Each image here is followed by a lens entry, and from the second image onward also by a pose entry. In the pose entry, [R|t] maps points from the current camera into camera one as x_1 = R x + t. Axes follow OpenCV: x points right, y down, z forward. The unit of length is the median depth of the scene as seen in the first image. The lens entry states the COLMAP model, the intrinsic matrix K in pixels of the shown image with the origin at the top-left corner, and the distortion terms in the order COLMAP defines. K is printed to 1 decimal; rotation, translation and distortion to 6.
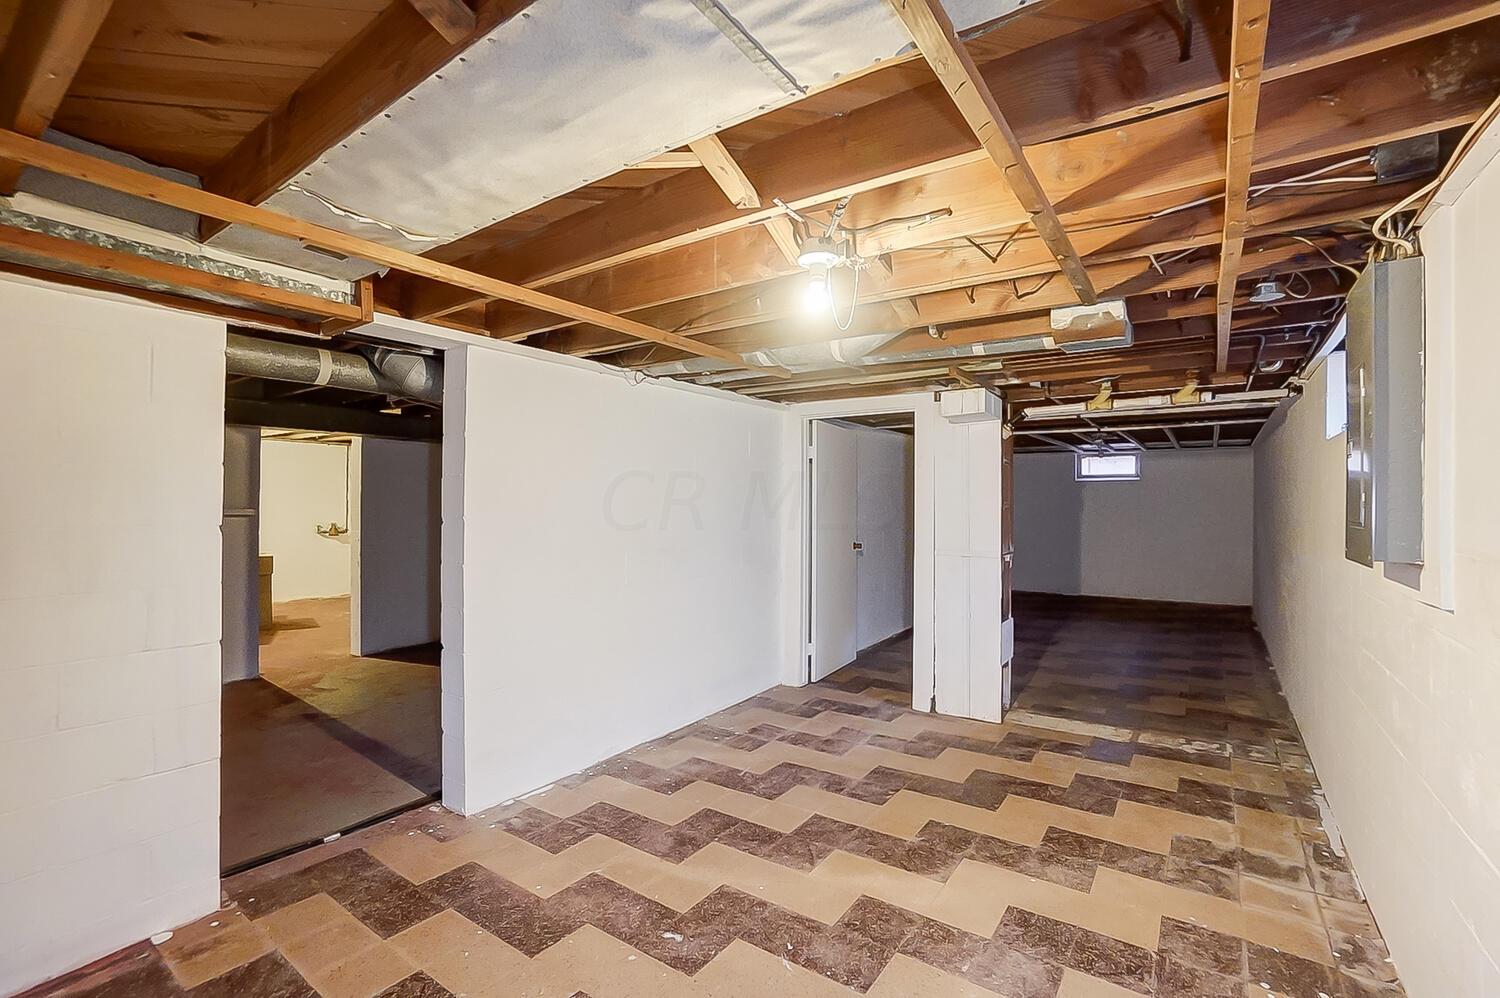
lens RADIAL K [[665.3, 0, 743.3], [0, 665.3, 521.7], [0, 0, 1]] dist [-0.069529, 0.028282]
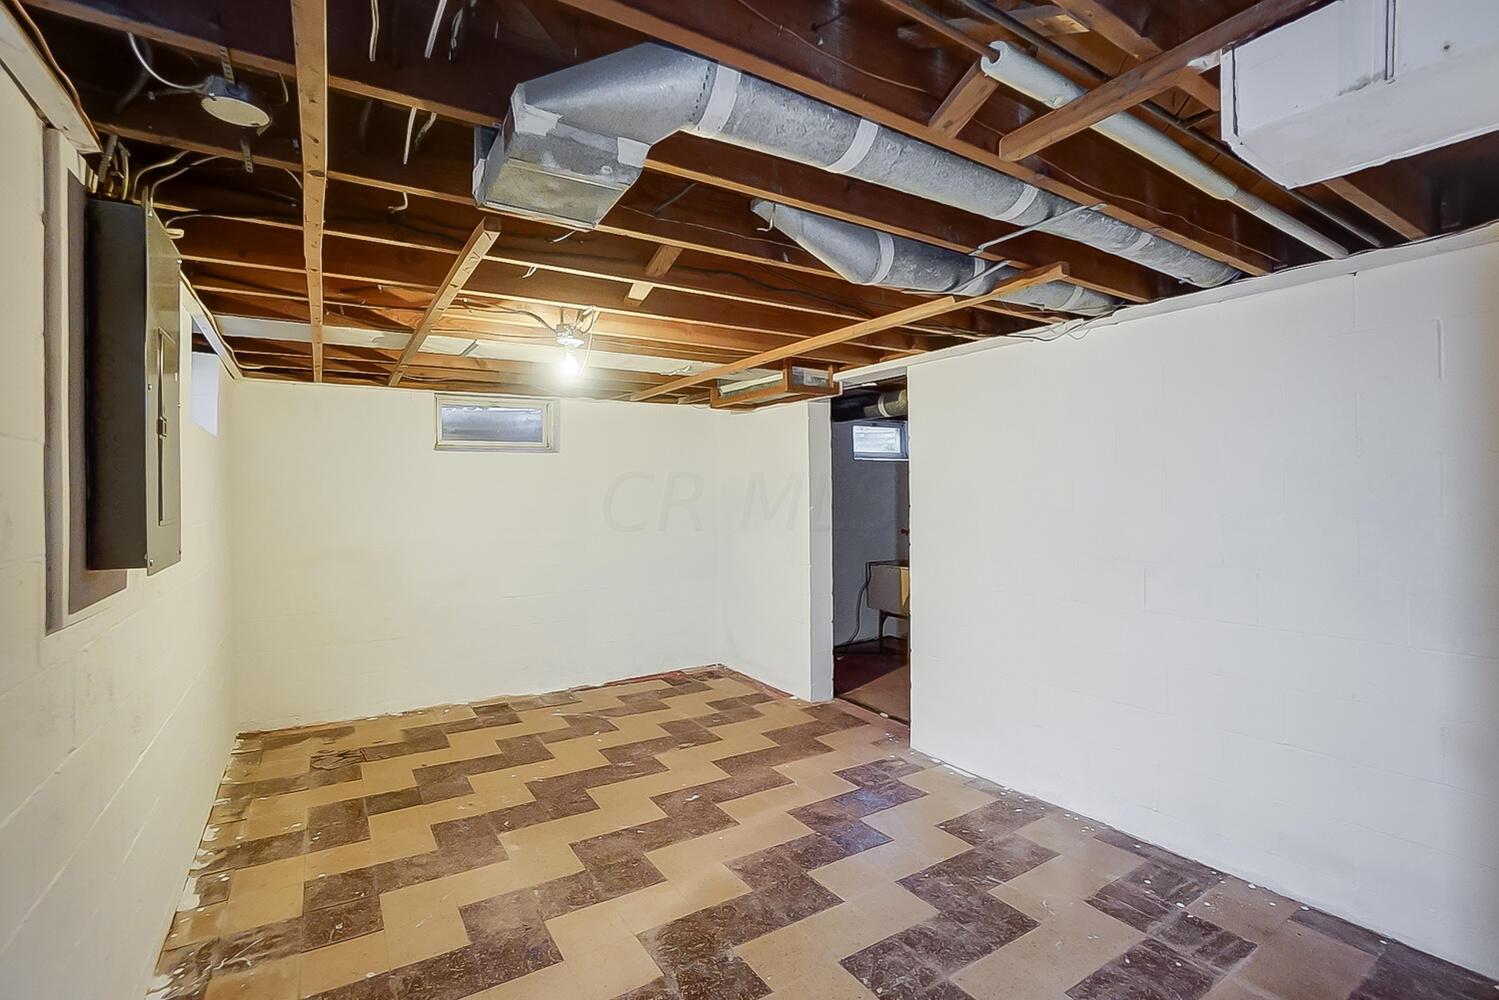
lens RADIAL K [[677.1, 0, 749.5], [0, 677.1, 500.0], [0, 0, 1]] dist [-0.062717, 0.025057]
pose [[-0.368259, 0.008351, -0.929686, 0.777138], [-0.019186, 0.999678, 0.016579, -0.026988], [0.929525, 0.023943, -0.367980, 1.057583]]
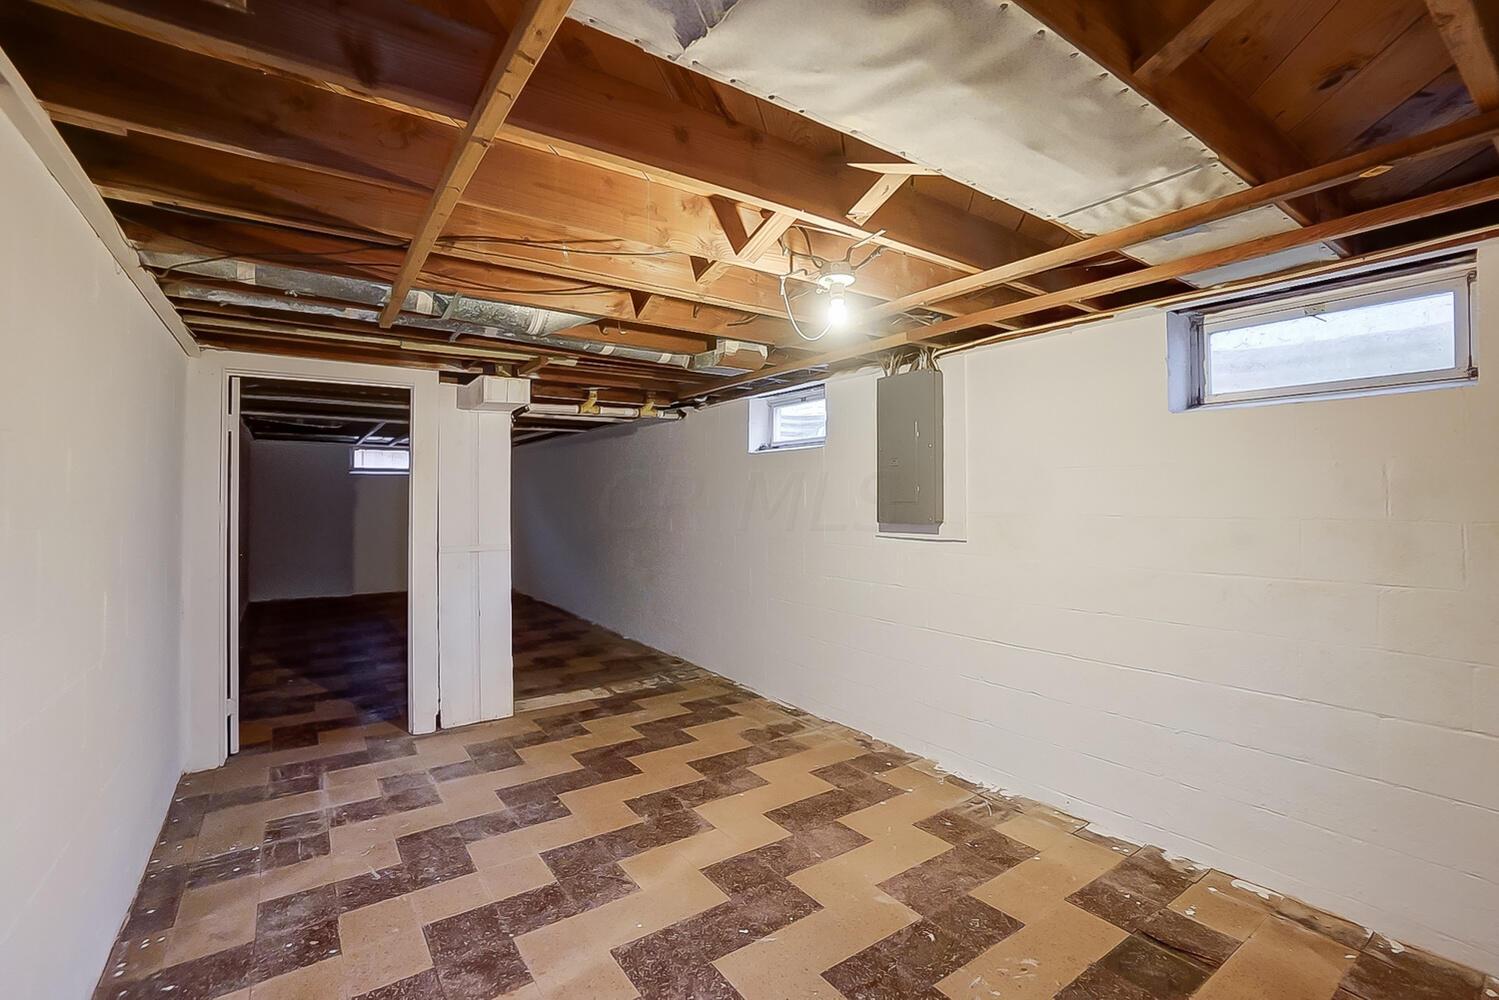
lens RADIAL K [[677.1, 0, 749.5], [0, 677.1, 500.0], [0, 0, 1]] dist [-0.062717, 0.025057]
pose [[0.329318, -0.004221, 0.944210, -0.558996], [0.030010, 0.999532, -0.005999, -0.003771], [-0.943742, 0.030311, 0.329291, 0.398311]]
